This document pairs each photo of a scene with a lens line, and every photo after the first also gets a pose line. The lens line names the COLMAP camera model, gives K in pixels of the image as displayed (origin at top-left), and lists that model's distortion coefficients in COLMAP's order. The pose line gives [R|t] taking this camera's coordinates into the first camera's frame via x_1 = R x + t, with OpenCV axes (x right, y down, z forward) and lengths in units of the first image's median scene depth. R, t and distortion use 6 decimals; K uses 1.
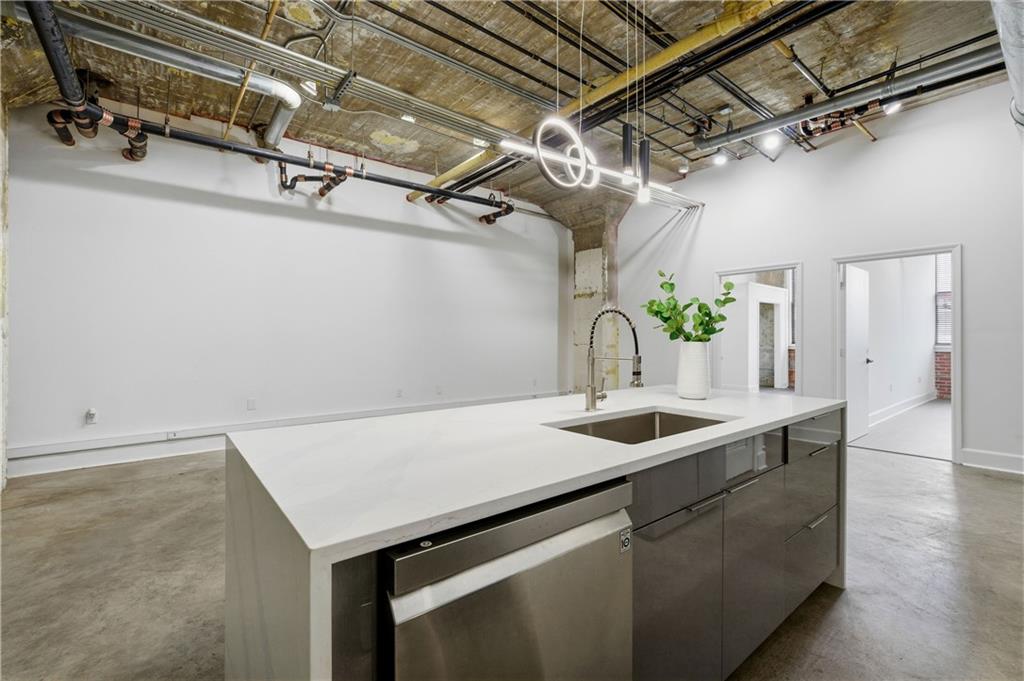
lens RADIAL K [[435.7, 0, 510.6], [0, 435.7, 336.3], [0, 0, 1]] dist [-0.004068, 0.000570]
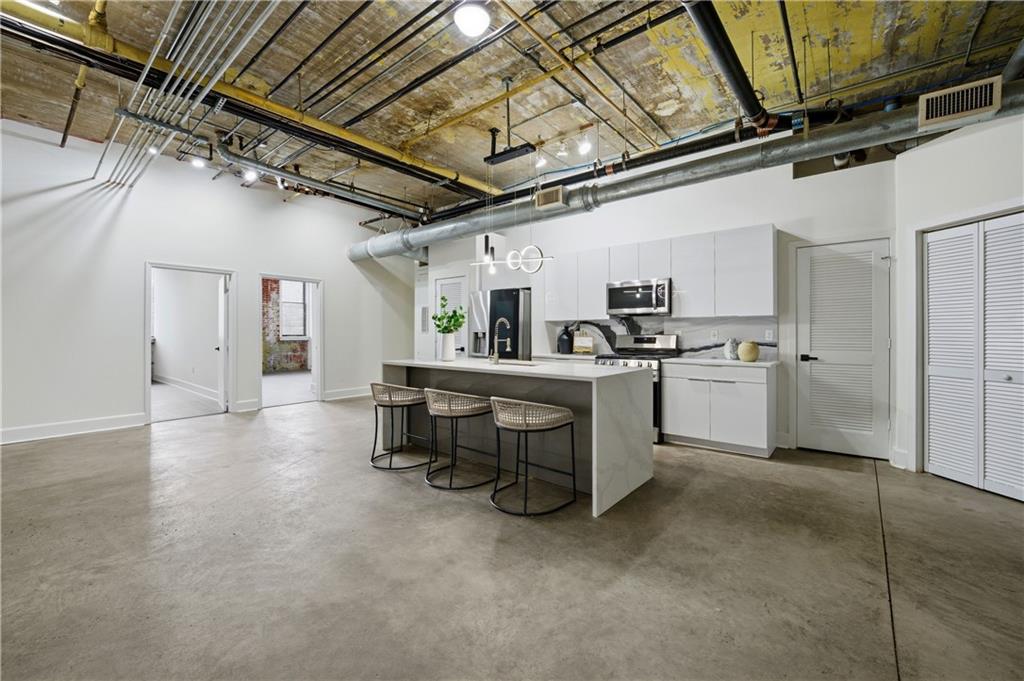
lens RADIAL K [[414.3, 0, 508.1], [0, 414.3, 336.2], [0, 0, 1]] dist [-0.006856, 0.000038]
pose [[-0.199668, -0.004451, 0.979853, -0.730236], [0.001384, 0.999987, 0.004824, 0.011201], [-0.979863, 0.002320, -0.199660, 0.526268]]
